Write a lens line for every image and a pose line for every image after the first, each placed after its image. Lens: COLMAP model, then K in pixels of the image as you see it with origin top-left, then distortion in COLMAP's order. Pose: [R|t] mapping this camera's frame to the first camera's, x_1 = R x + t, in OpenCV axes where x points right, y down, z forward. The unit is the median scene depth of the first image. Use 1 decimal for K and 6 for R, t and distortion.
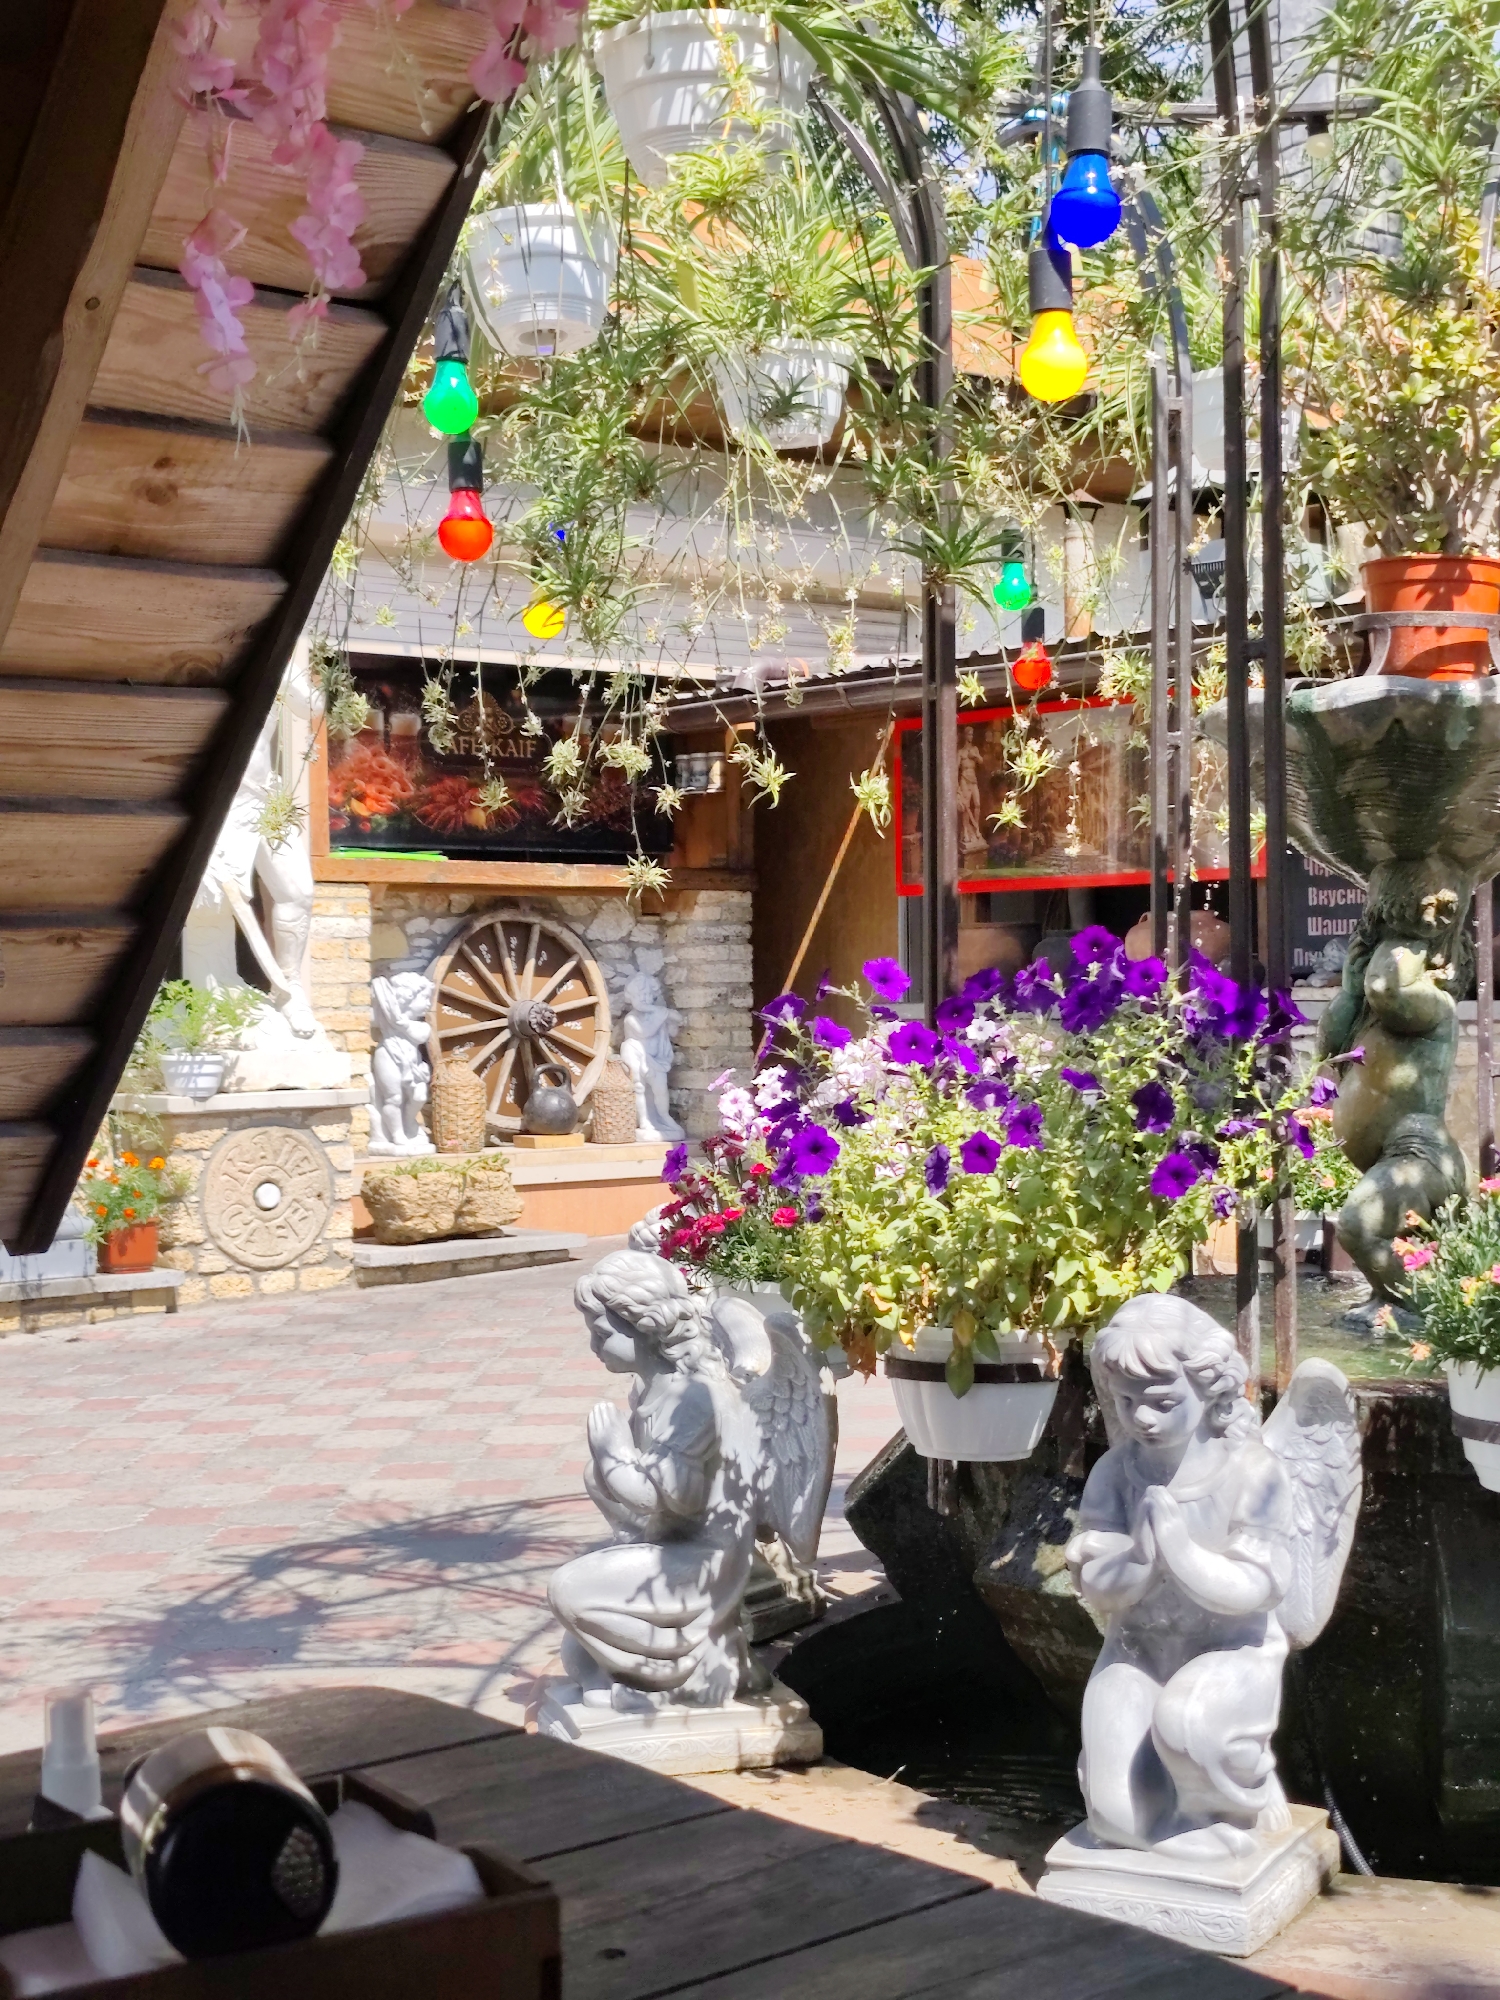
lens RADIAL K [[2667.6, 0, 750.0], [0, 2667.6, 1000.0], [0, 0, 1]] dist [0.330910, -0.996198]
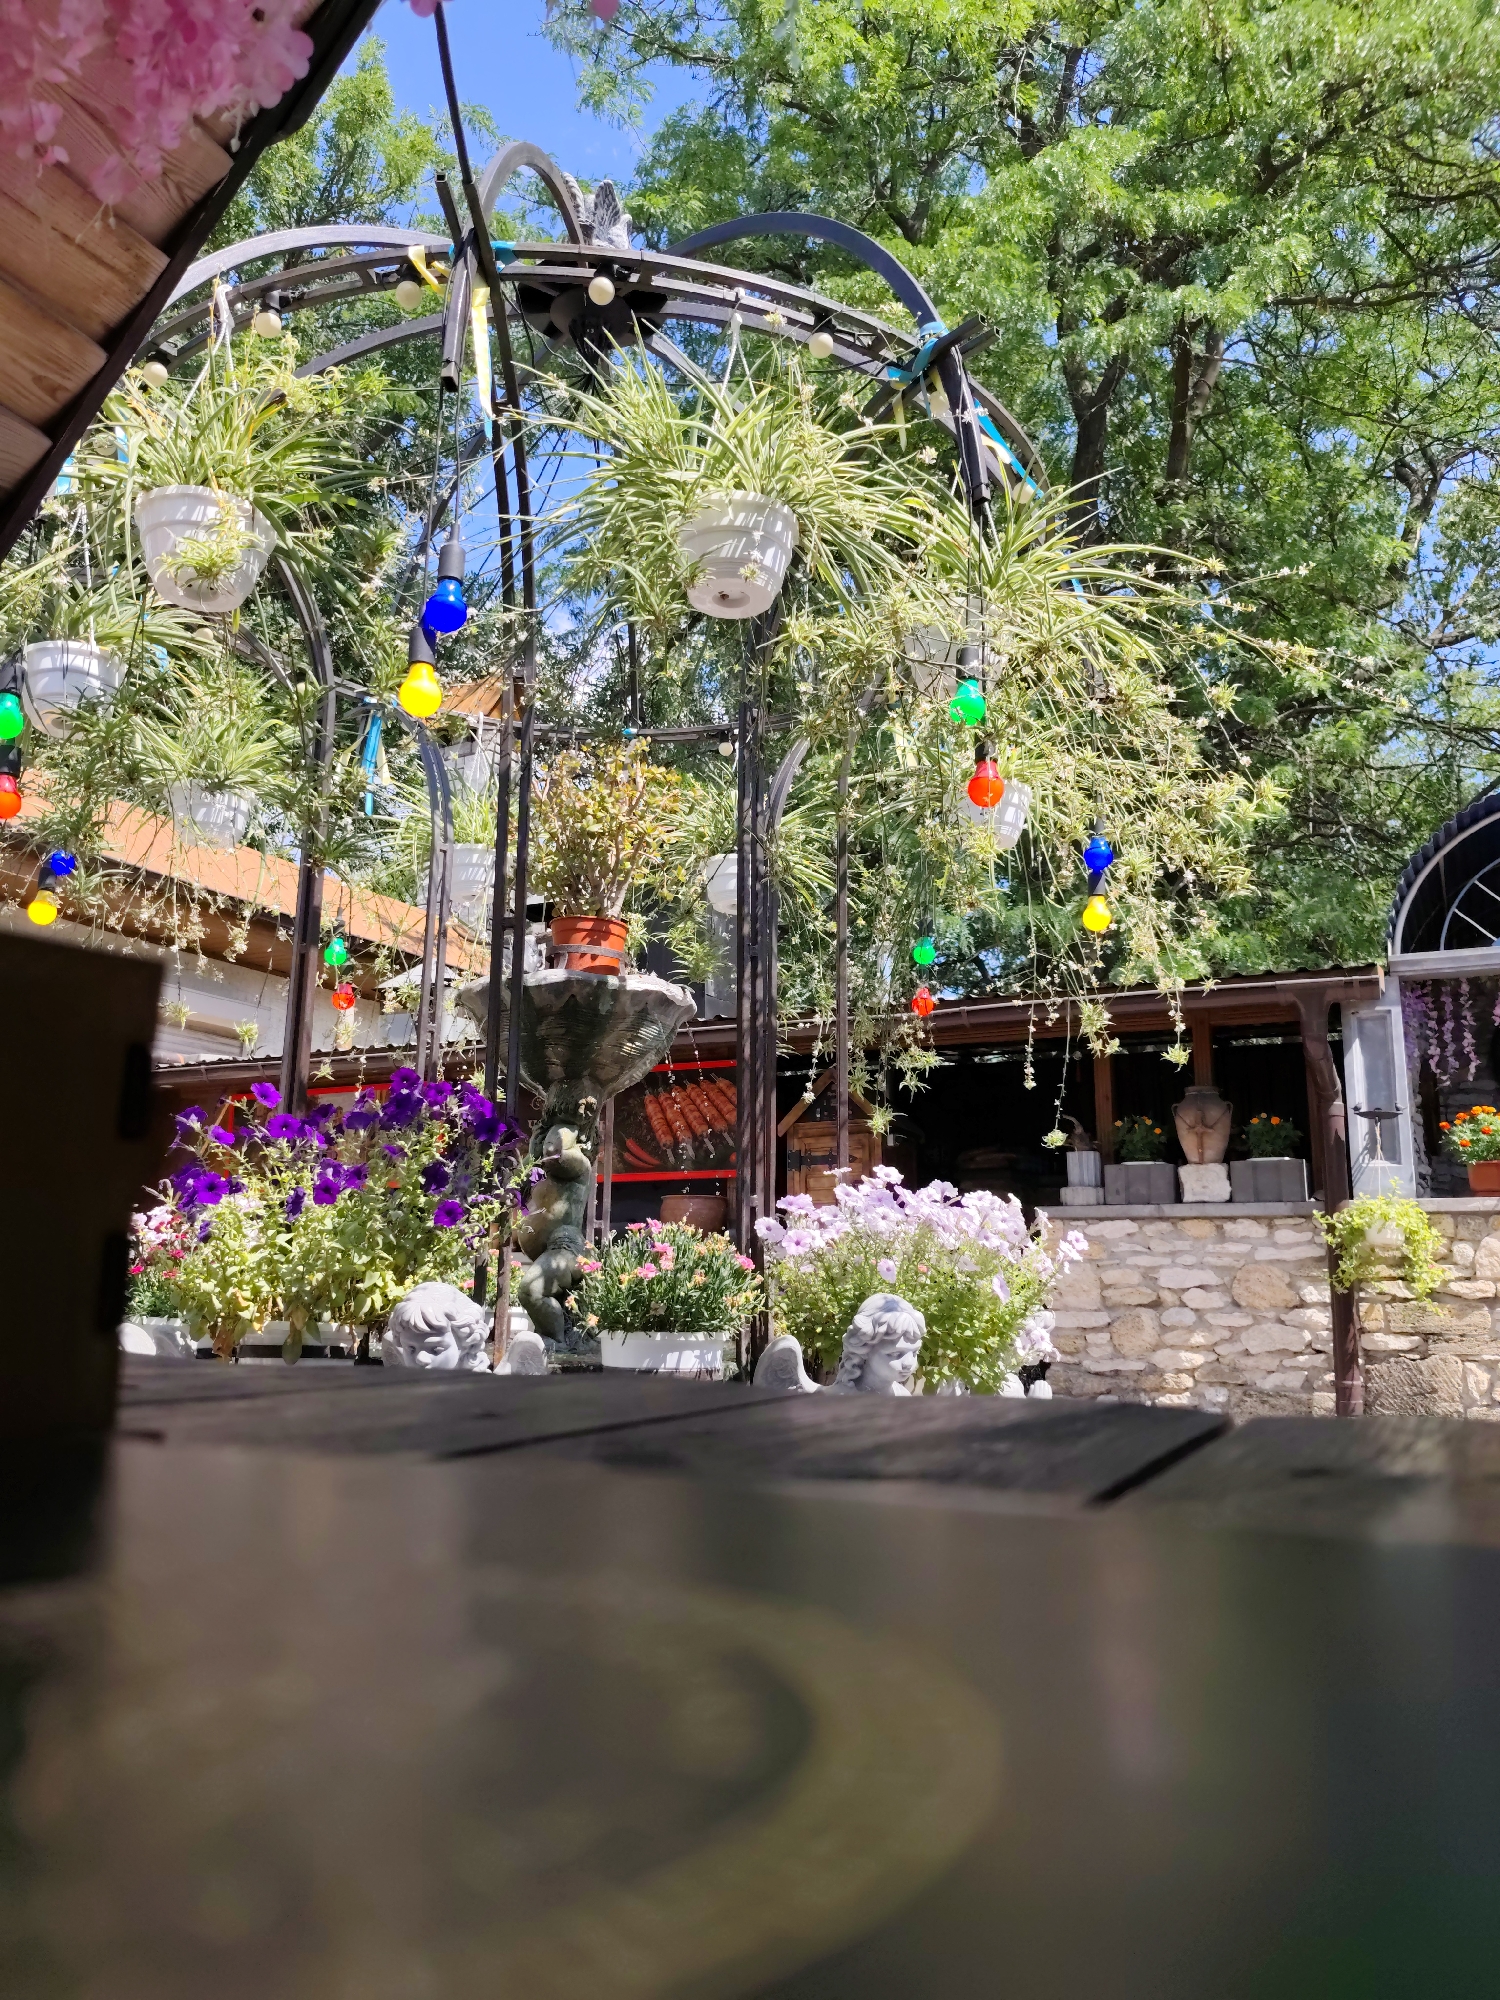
lens RADIAL K [[1444.8, 0, 750.0], [0, 1444.8, 1000.0], [0, 0, 1]] dist [0.045047, -0.177201]
pose [[0.920820, 0.104451, 0.375740, -0.012046], [-0.040473, 0.983858, -0.174311, 0.074974], [-0.387882, 0.145302, 0.910184, 0.120244]]
